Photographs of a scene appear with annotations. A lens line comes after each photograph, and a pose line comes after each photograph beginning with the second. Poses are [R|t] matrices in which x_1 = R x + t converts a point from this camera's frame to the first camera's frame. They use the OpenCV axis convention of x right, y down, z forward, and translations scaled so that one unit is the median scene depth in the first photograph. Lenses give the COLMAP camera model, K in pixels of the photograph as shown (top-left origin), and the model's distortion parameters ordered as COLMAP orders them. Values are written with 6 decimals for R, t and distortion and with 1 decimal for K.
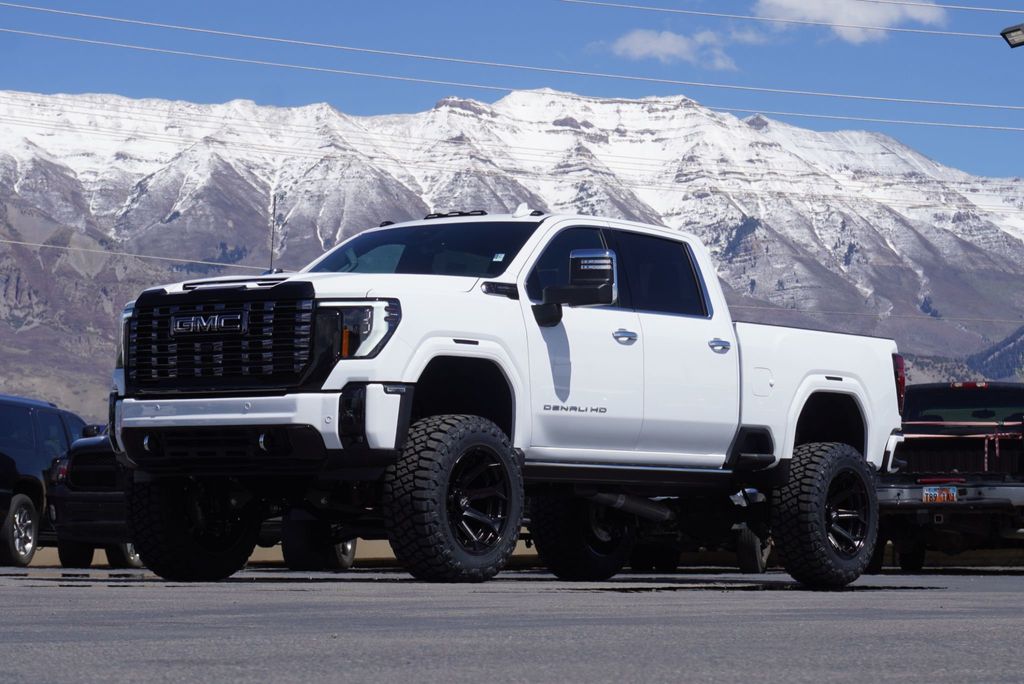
lens RADIAL K [[2978.8, 0, 511.6], [0, 2978.8, 343.8], [0, 0, 1]] dist [0.136452, 0.000000]
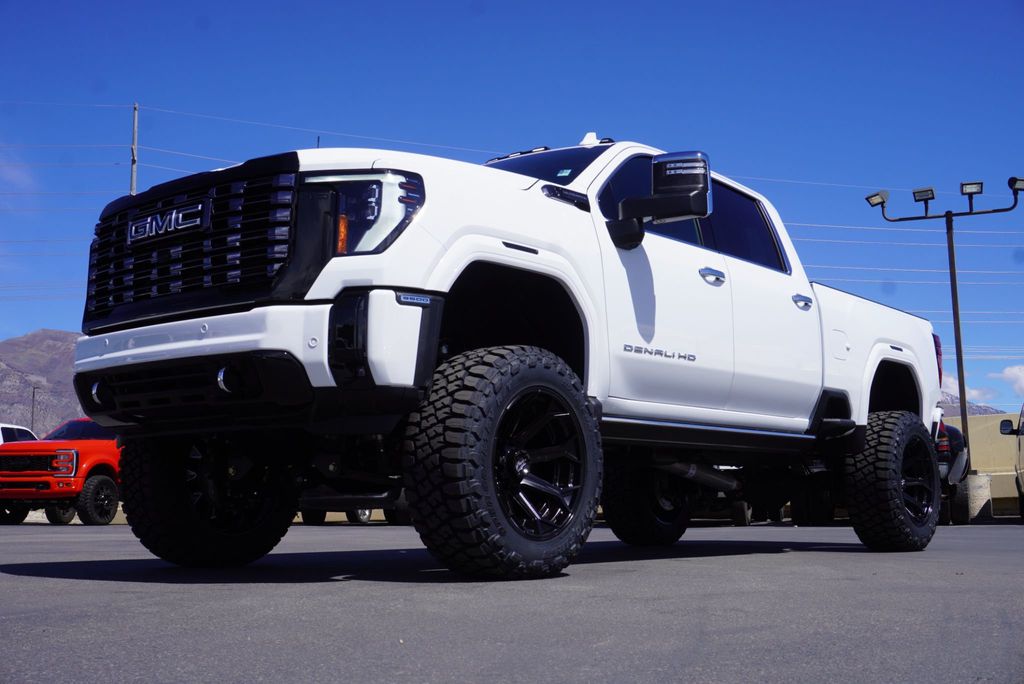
lens RADIAL K [[1165.8, 0, 523.6], [0, 1165.8, 321.4], [0, 0, 1]] dist [0.001731, 0.000000]
pose [[0.998836, -0.018288, -0.044644, -0.002005], [0.014302, 0.996017, -0.088005, 0.042561], [0.046076, 0.087264, 0.995119, 0.706528]]
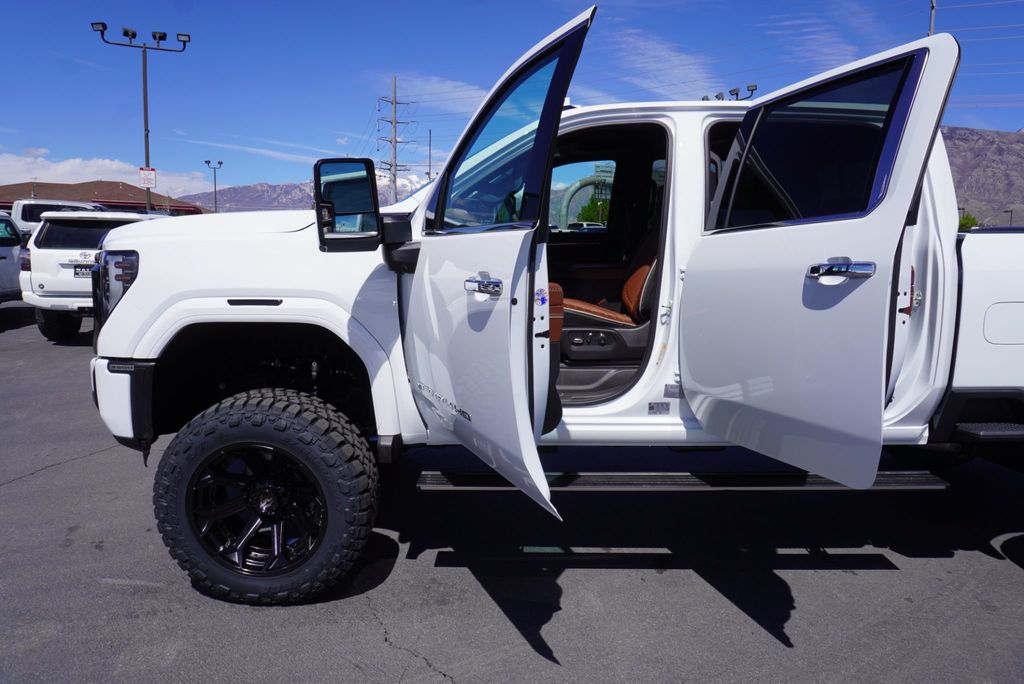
lens RADIAL K [[681.4, 0, 513.5], [0, 681.4, 340.2], [0, 0, 1]] dist [-0.025548, 0.019037]
pose [[0.580737, 0.121250, -0.805011, 0.141320], [0.049266, 0.981800, 0.183419, -0.011754], [0.812599, -0.146178, 0.564194, 0.916311]]
